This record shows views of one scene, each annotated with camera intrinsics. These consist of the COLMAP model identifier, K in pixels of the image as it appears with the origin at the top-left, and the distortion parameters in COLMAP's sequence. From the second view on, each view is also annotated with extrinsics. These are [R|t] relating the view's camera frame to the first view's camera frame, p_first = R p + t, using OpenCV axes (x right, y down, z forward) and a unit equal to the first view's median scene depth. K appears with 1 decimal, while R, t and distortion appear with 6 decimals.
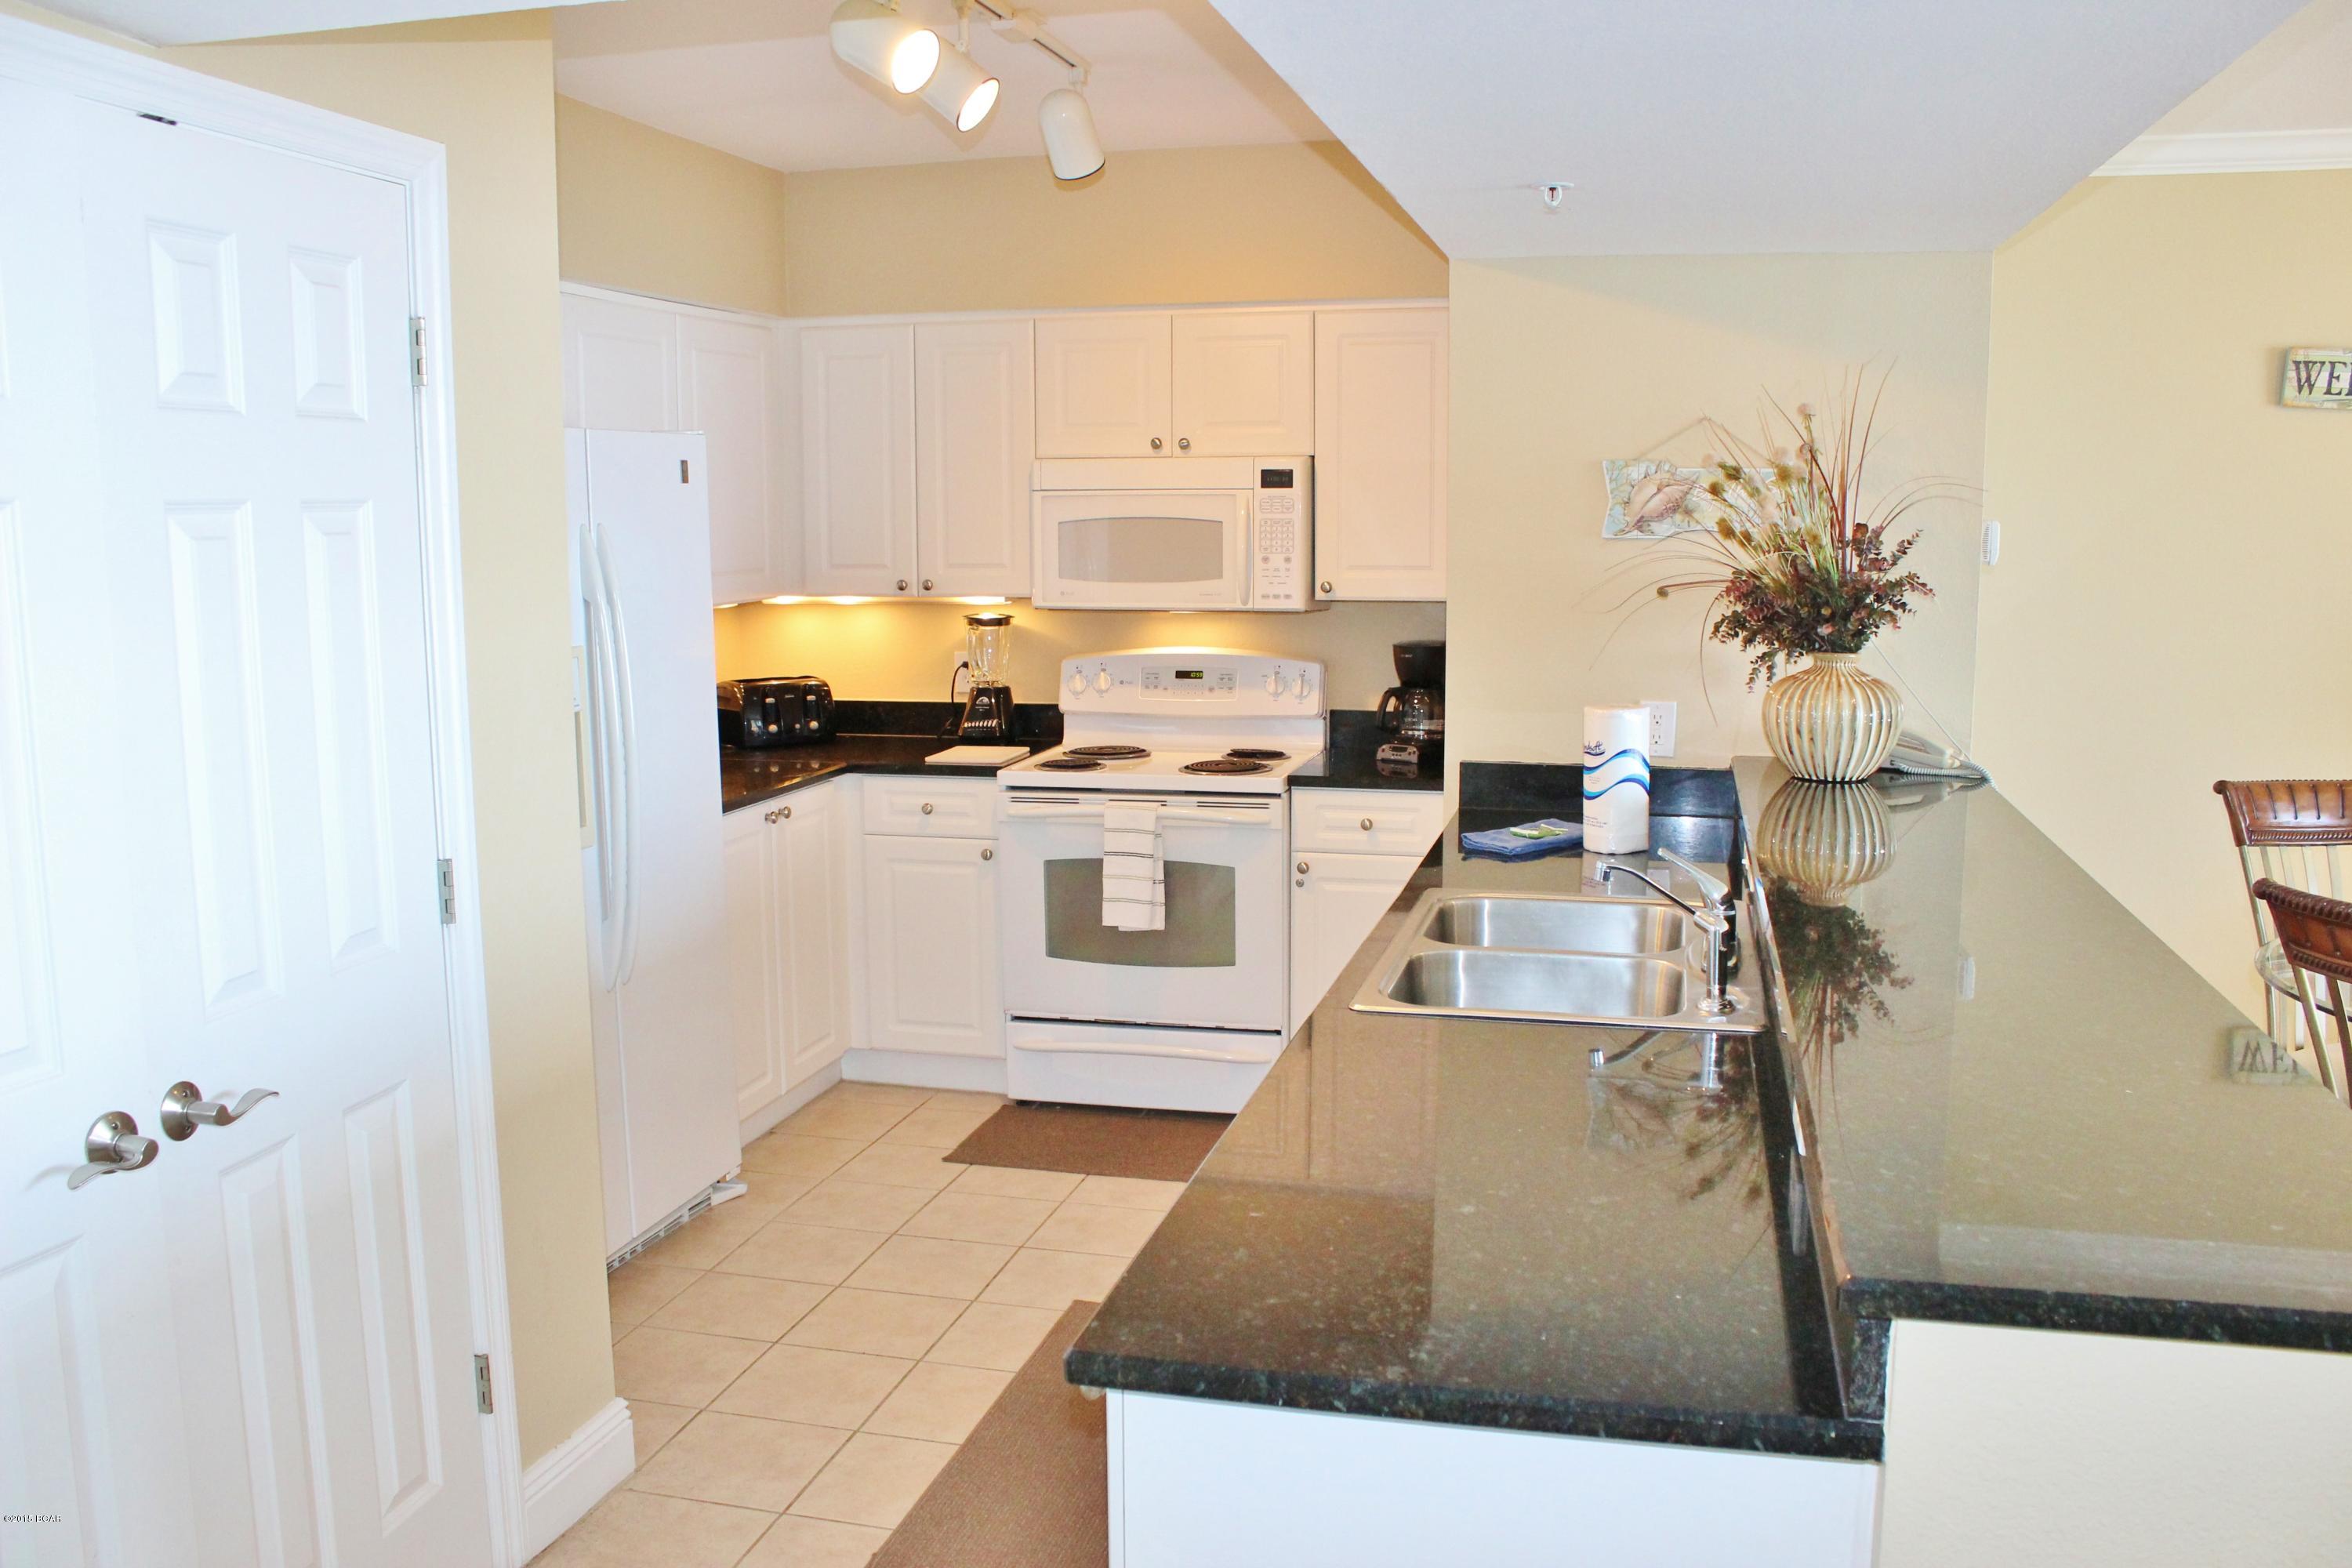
lens RADIAL K [[1968.4, 0, 1178.2], [0, 1968.4, 830.4], [0, 0, 1]] dist [-0.132436, 0.013372]
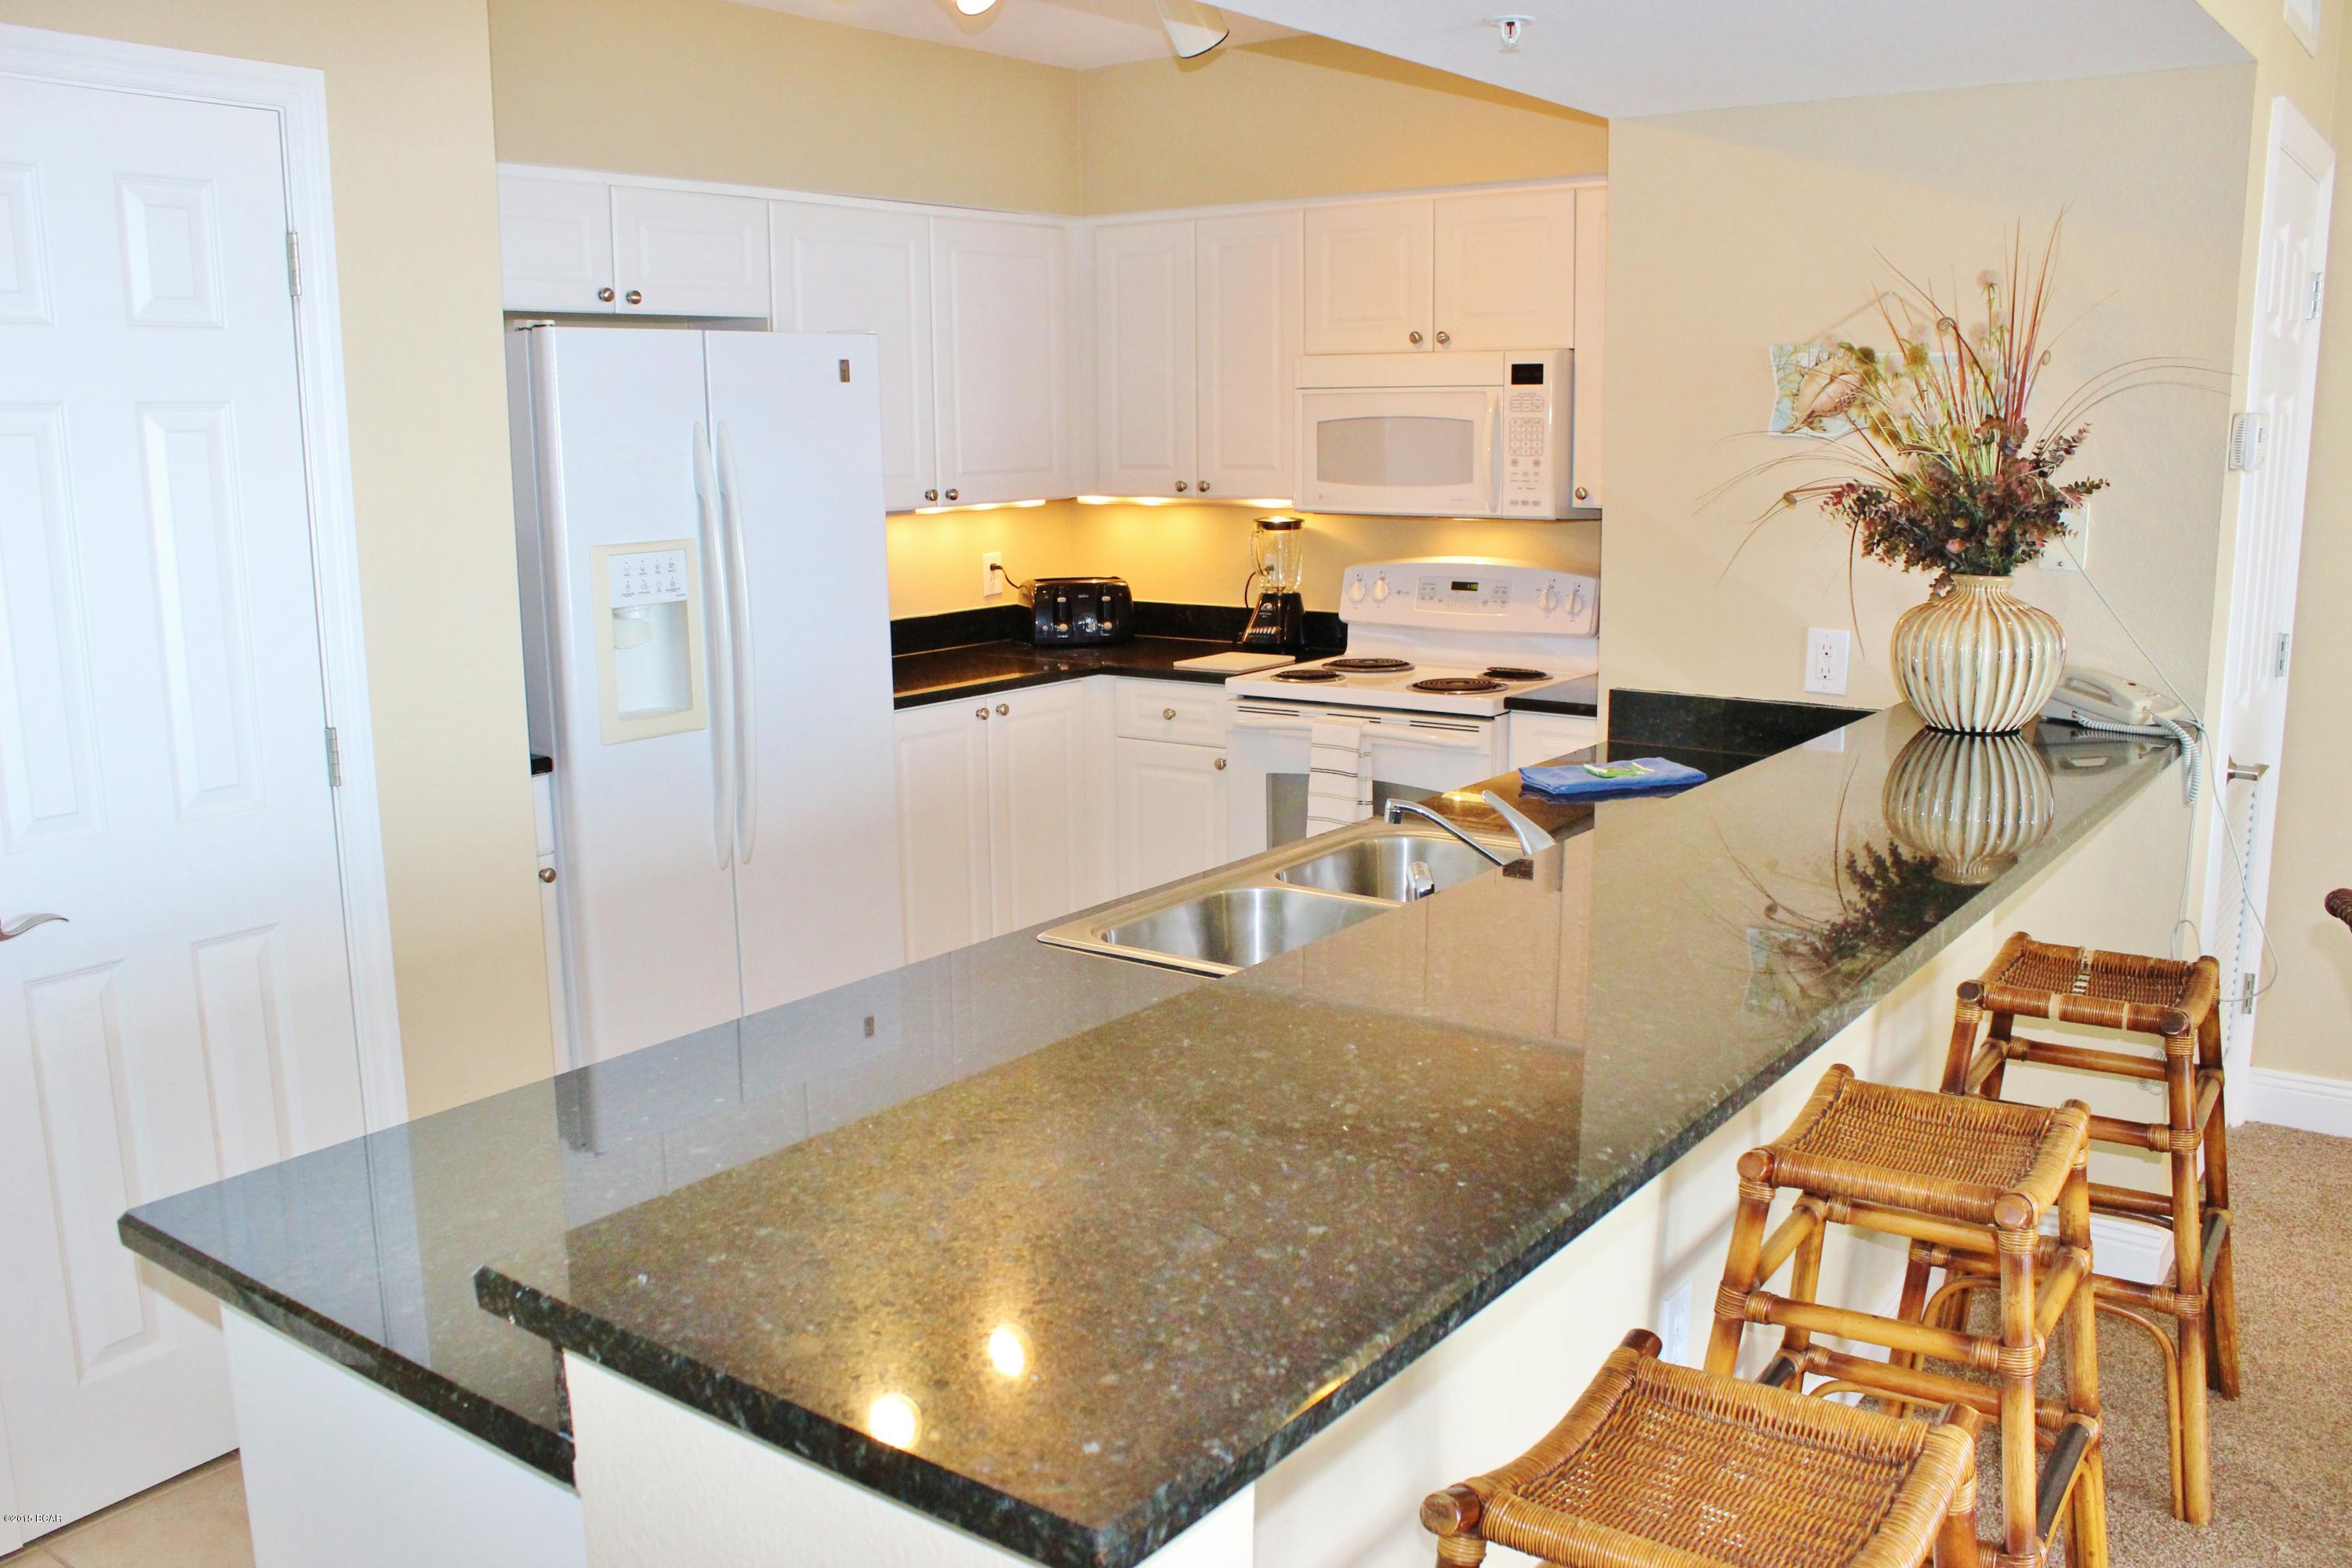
lens RADIAL K [[1968.4, 0, 1178.2], [0, 1968.4, 830.4], [0, 0, 1]] dist [-0.132436, 0.013372]
pose [[0.924030, 0.072811, -0.375323, 0.255414], [-0.056281, 0.996908, 0.054834, -0.007282], [0.378155, -0.029545, 0.925271, 0.089106]]
